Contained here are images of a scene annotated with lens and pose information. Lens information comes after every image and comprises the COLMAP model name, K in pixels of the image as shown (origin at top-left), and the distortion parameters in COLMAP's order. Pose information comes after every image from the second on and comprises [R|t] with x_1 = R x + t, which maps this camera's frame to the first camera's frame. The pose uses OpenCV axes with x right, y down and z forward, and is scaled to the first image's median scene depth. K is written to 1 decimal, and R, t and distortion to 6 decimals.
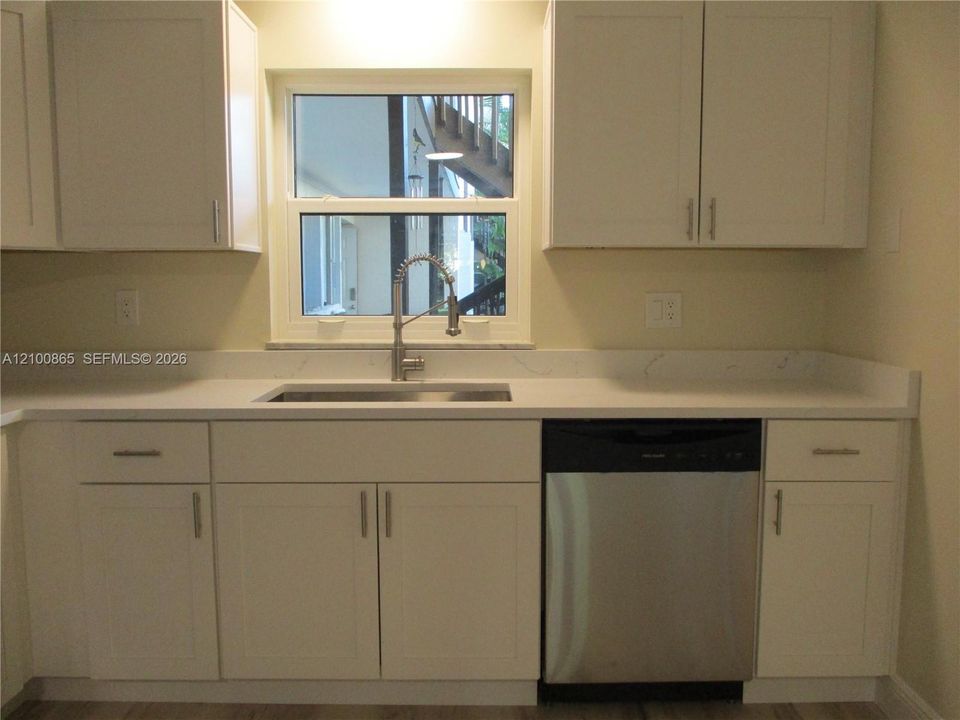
lens RADIAL K [[802.7, 0, 485.6], [0, 802.7, 360.1], [0, 0, 1]] dist [-0.016428, -0.002745]
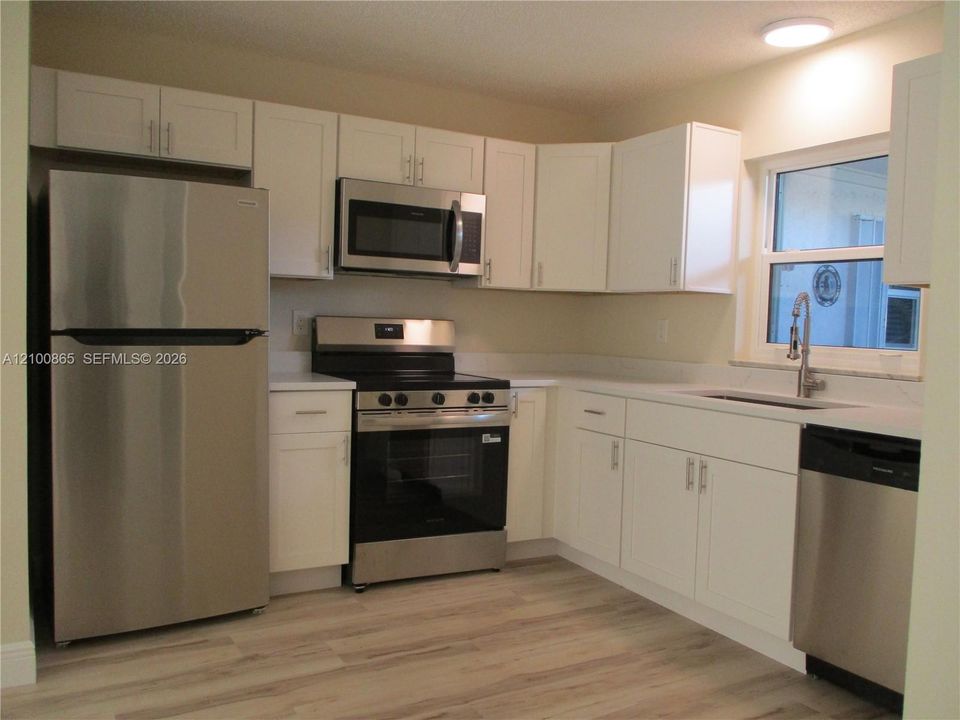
lens RADIAL K [[802.7, 0, 485.6], [0, 802.7, 360.1], [0, 0, 1]] dist [-0.016428, -0.002745]
pose [[0.497094, 0.060920, -0.865555, 0.780422], [-0.121744, 0.992562, -0.000059, 0.032142], [0.859113, 0.105405, 0.500813, -0.031659]]
